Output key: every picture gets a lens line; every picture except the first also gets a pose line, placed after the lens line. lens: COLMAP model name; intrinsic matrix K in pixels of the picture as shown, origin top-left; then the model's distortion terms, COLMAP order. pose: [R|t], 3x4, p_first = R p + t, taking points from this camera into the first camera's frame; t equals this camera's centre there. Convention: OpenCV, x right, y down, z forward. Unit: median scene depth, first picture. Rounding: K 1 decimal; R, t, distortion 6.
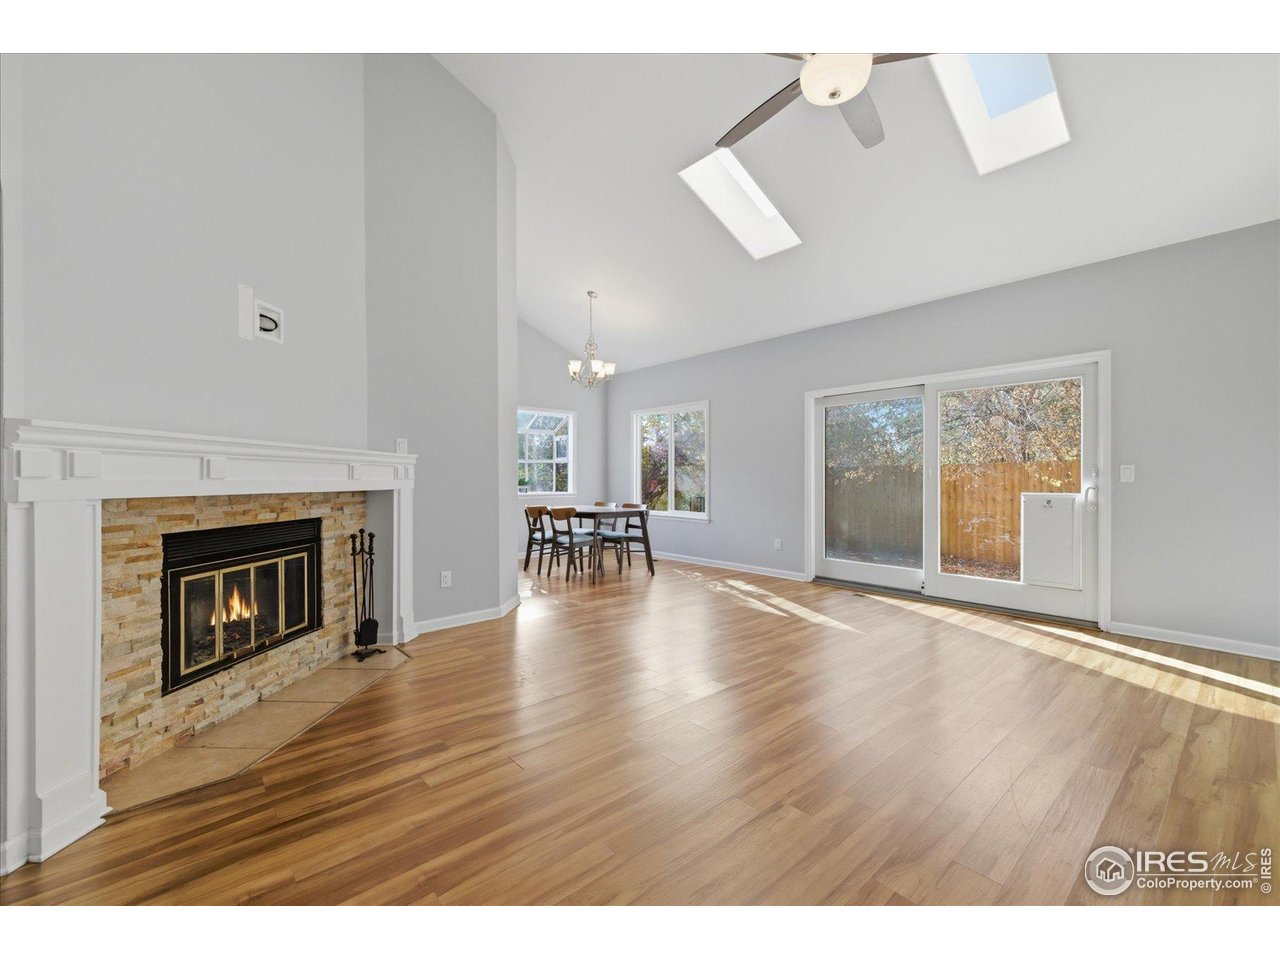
lens RADIAL K [[542.3, 0, 641.3], [0, 542.3, 479.0], [0, 0, 1]] dist [0.004367, -0.000149]
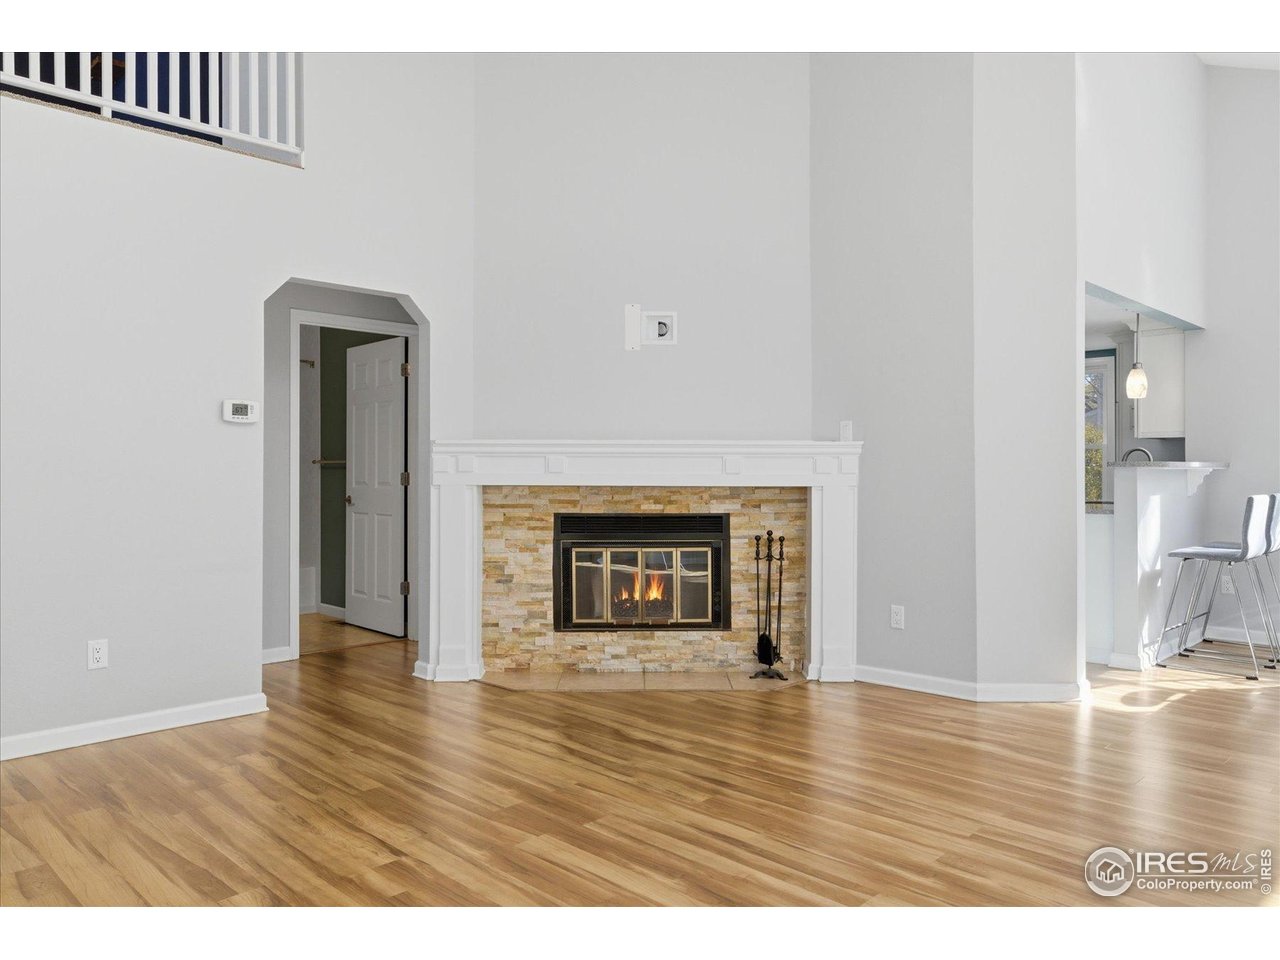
lens RADIAL K [[916.9, 0, 639.6], [0, 916.9, 471.9], [0, 0, 1]] dist [-0.013733, 0.019930]
pose [[0.064685, 0.005430, -0.997891, 1.240182], [-0.002705, 0.999982, 0.005266, -0.012680], [0.997902, 0.002359, 0.064699, 0.920974]]
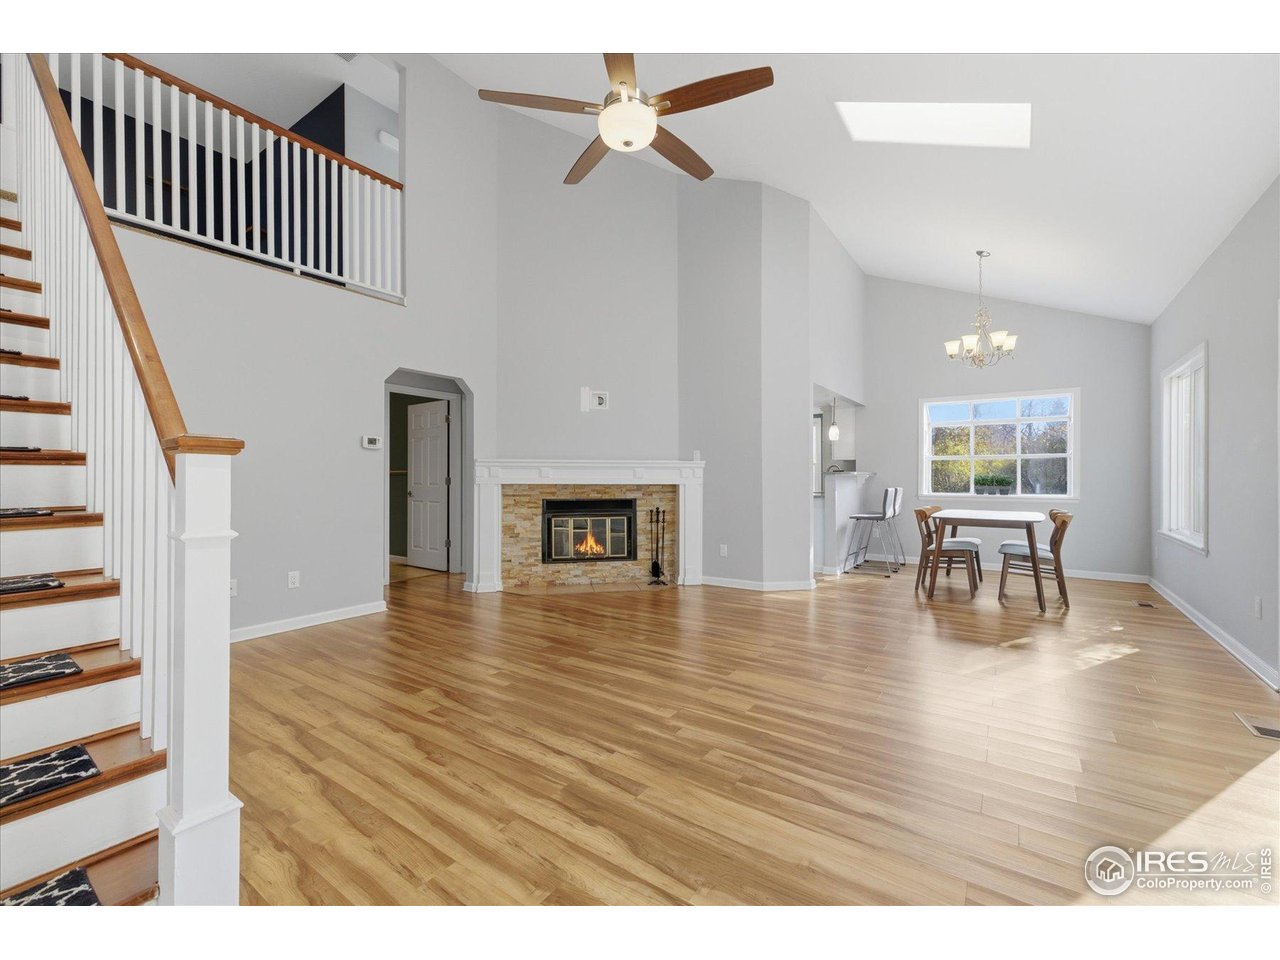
lens RADIAL K [[542.3, 0, 638.2], [0, 542.3, 477.5], [0, 0, 1]] dist [0.004367, -0.000149]
pose [[0.232241, 0.002571, -0.972655, 1.440862], [-0.002617, 0.999995, 0.002018, -0.004118], [0.972655, 0.002077, 0.232246, 0.733721]]
